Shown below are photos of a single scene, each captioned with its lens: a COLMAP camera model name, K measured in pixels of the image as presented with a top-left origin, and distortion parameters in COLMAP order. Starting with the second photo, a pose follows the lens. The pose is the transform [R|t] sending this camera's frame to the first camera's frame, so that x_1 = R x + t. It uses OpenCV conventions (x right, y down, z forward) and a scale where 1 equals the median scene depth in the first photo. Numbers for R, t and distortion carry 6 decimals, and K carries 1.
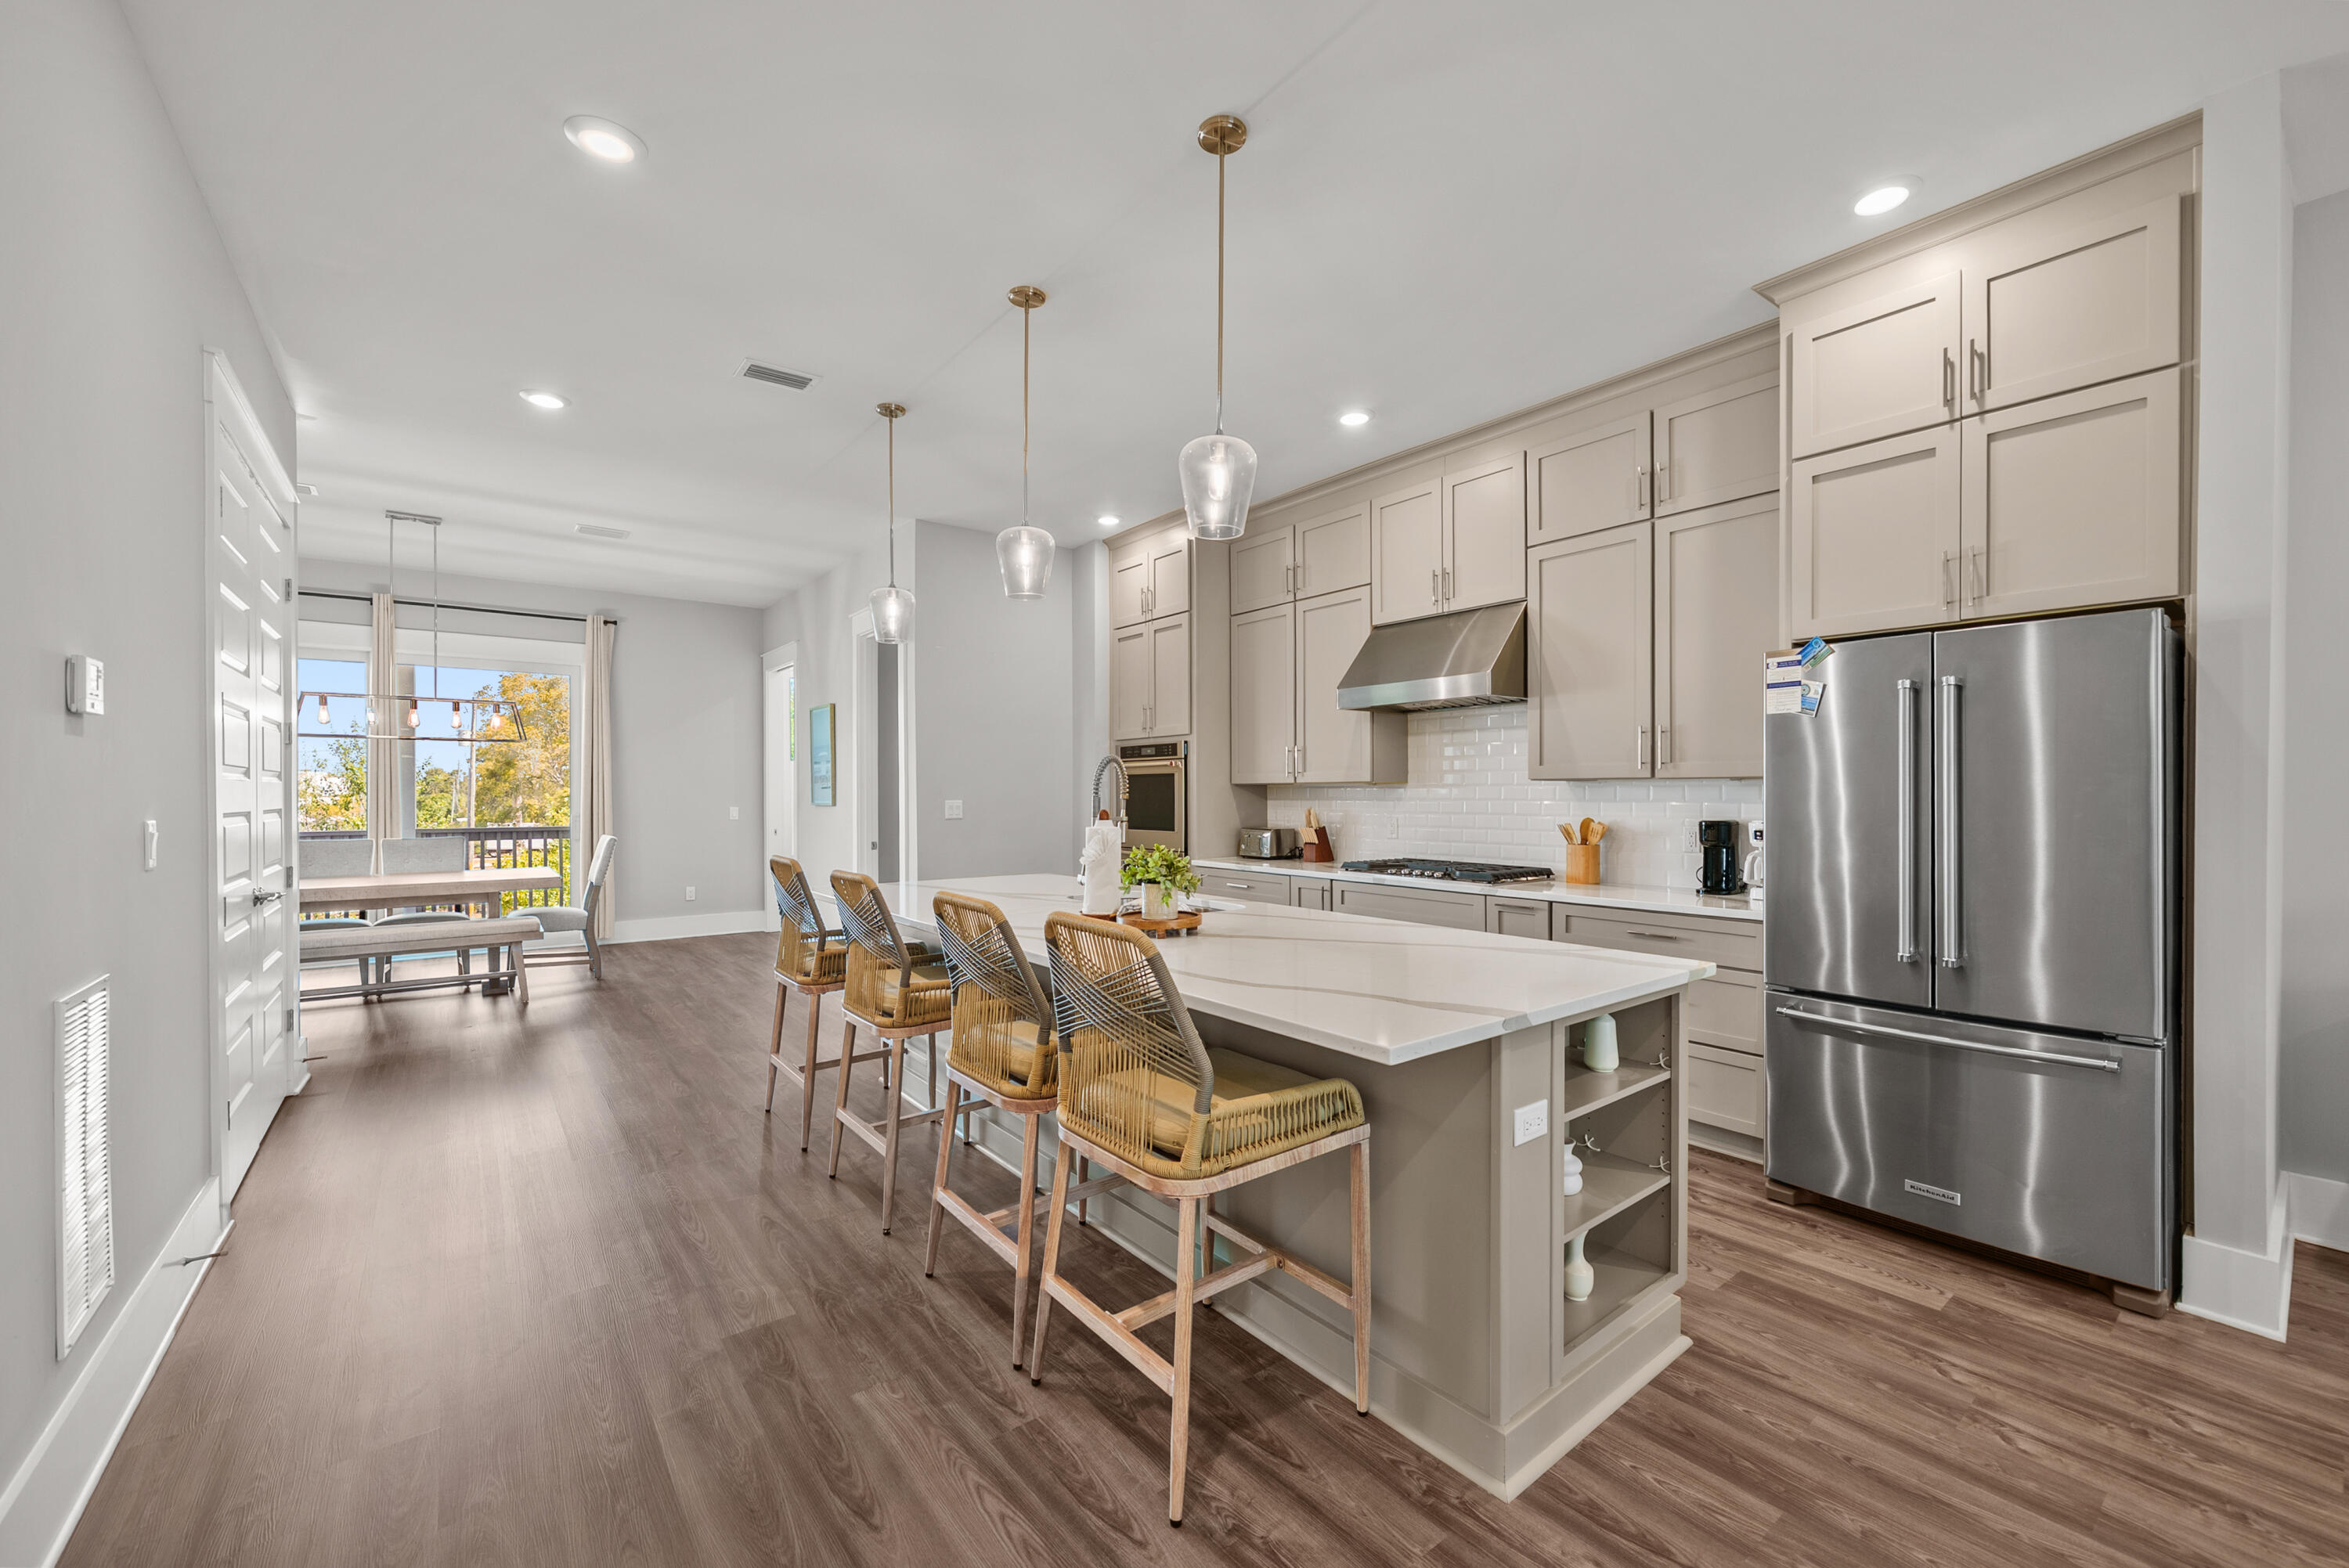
lens RADIAL K [[907.9, 0, 1173.2], [0, 907.9, 783.4], [0, 0, 1]] dist [-0.013895, -0.000635]
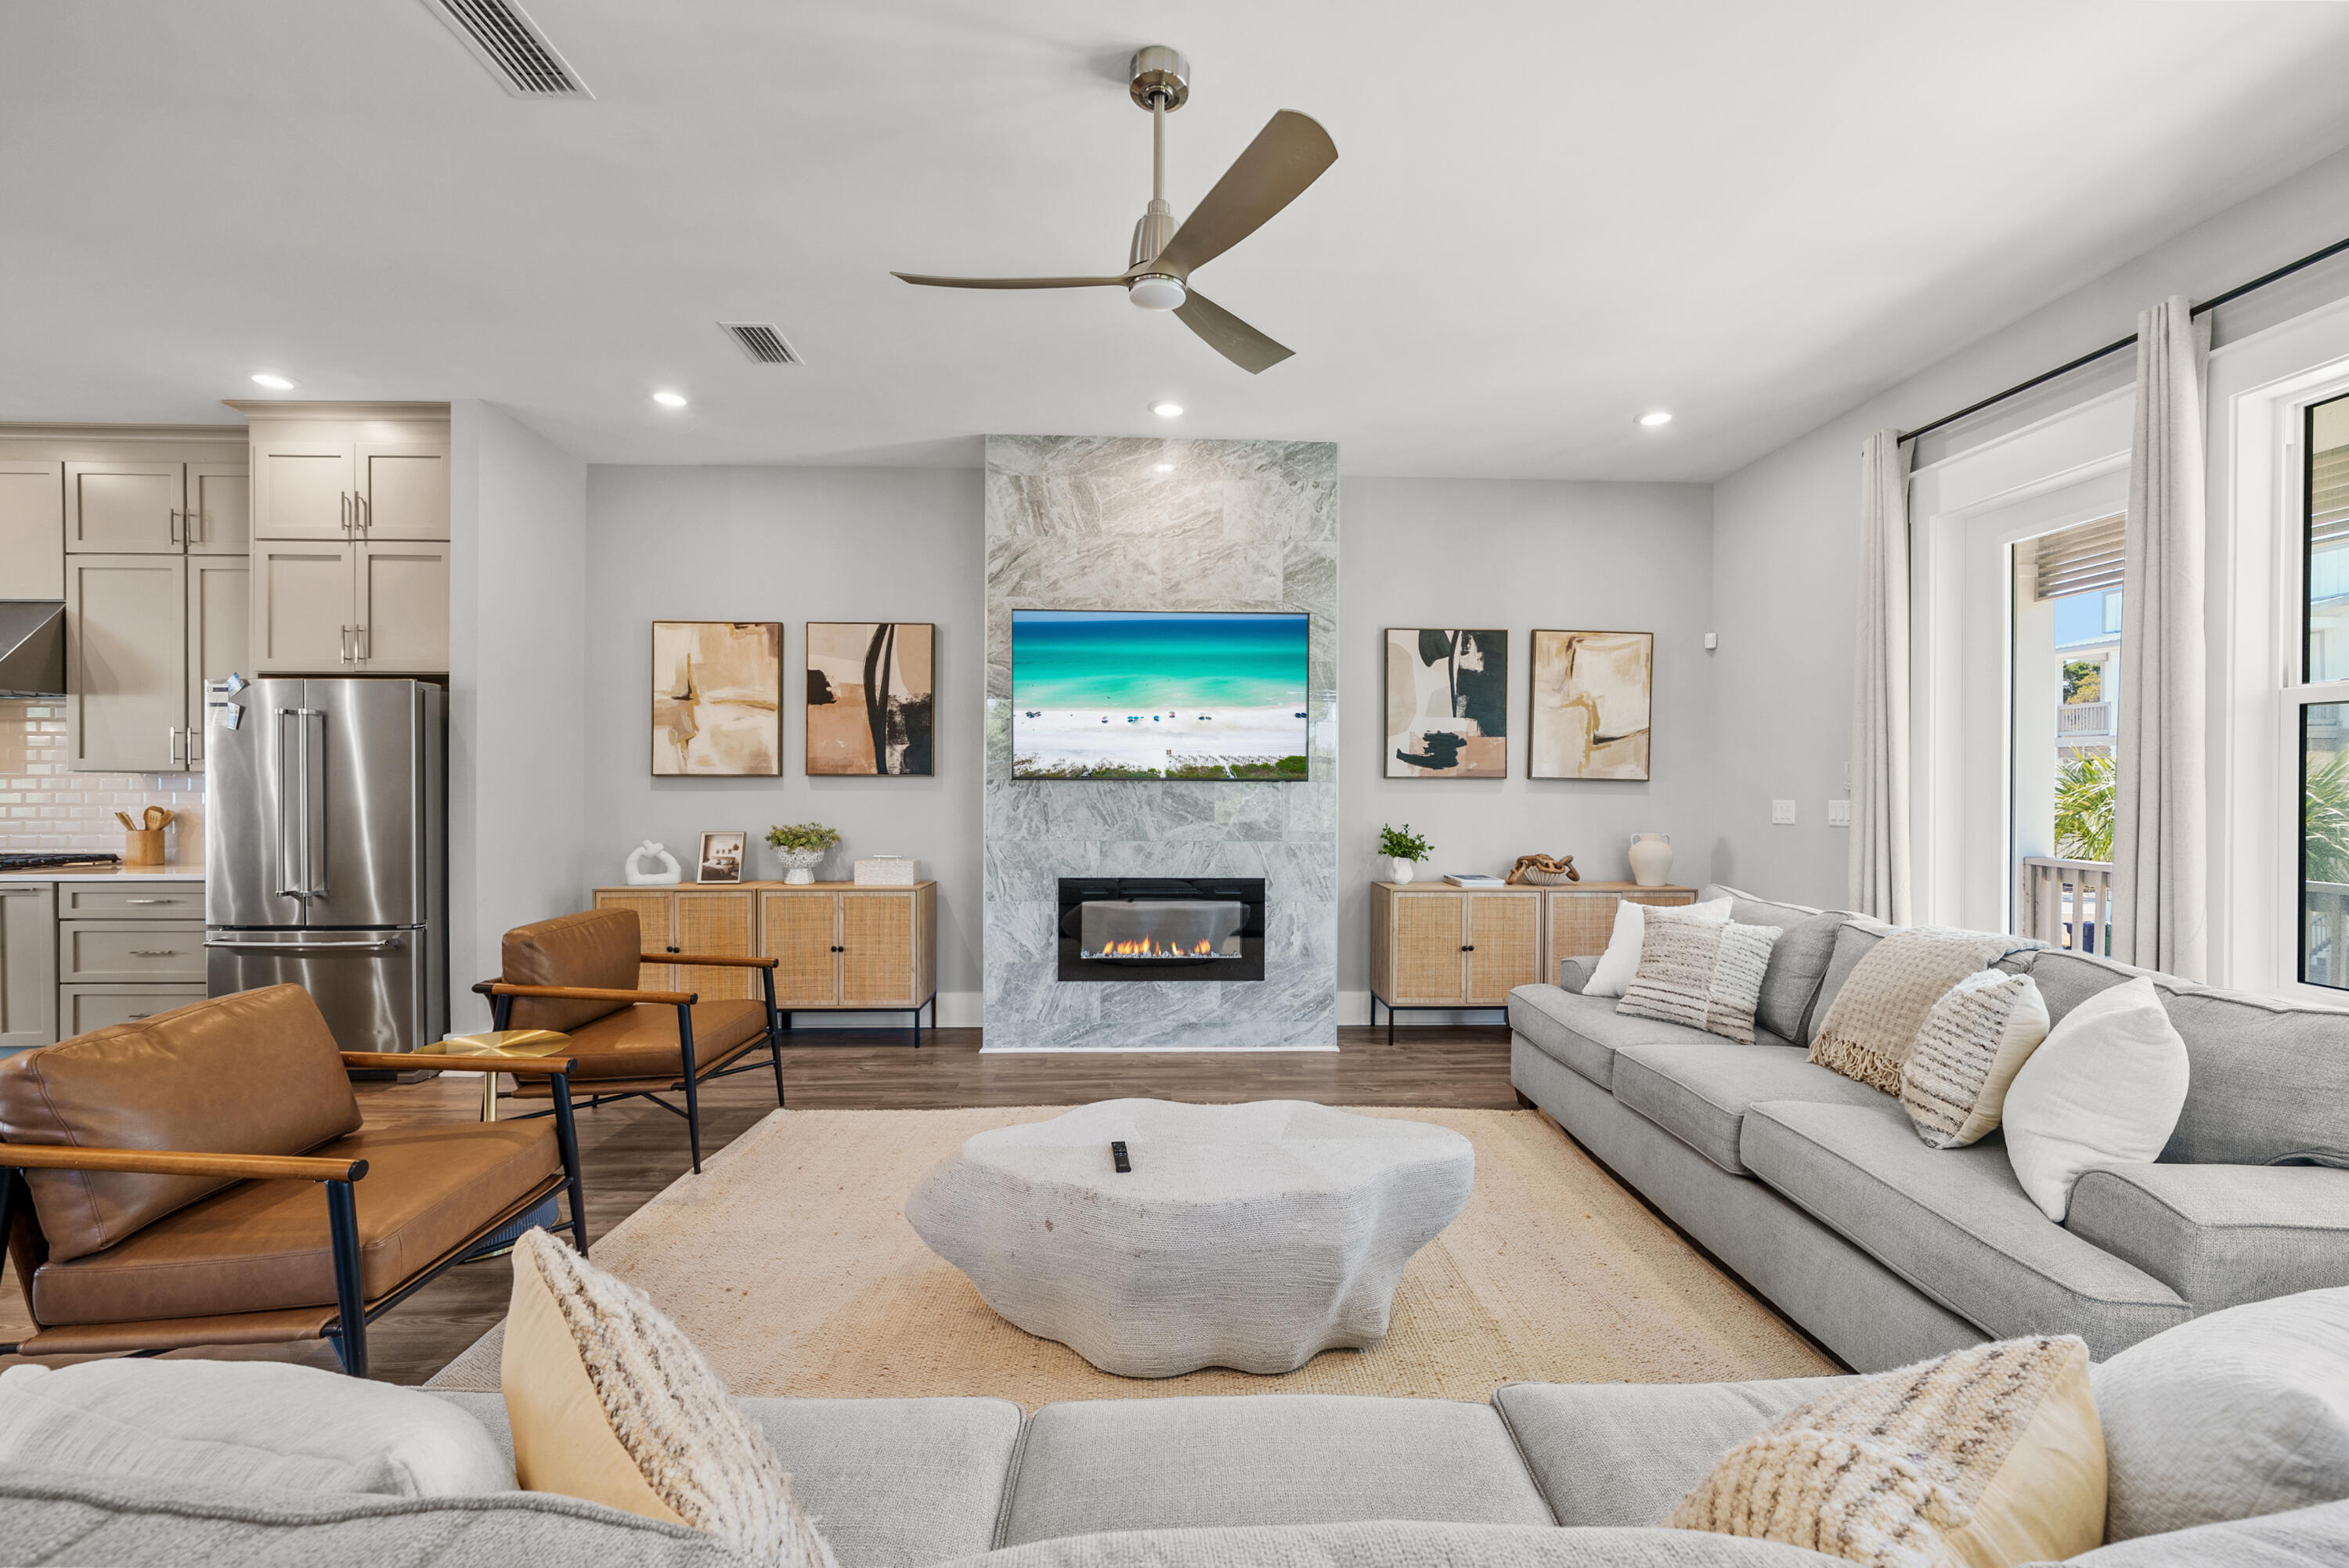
lens RADIAL K [[934.4, 0, 1177.7], [0, 934.4, 791.8], [0, 0, 1]] dist [-0.005340, 0.001015]
pose [[0.585848, 0.001094, 0.810420, 0.308060], [-0.010024, 0.999932, 0.005897, 0.000403], [-0.810359, -0.011578, 0.585819, -0.810139]]
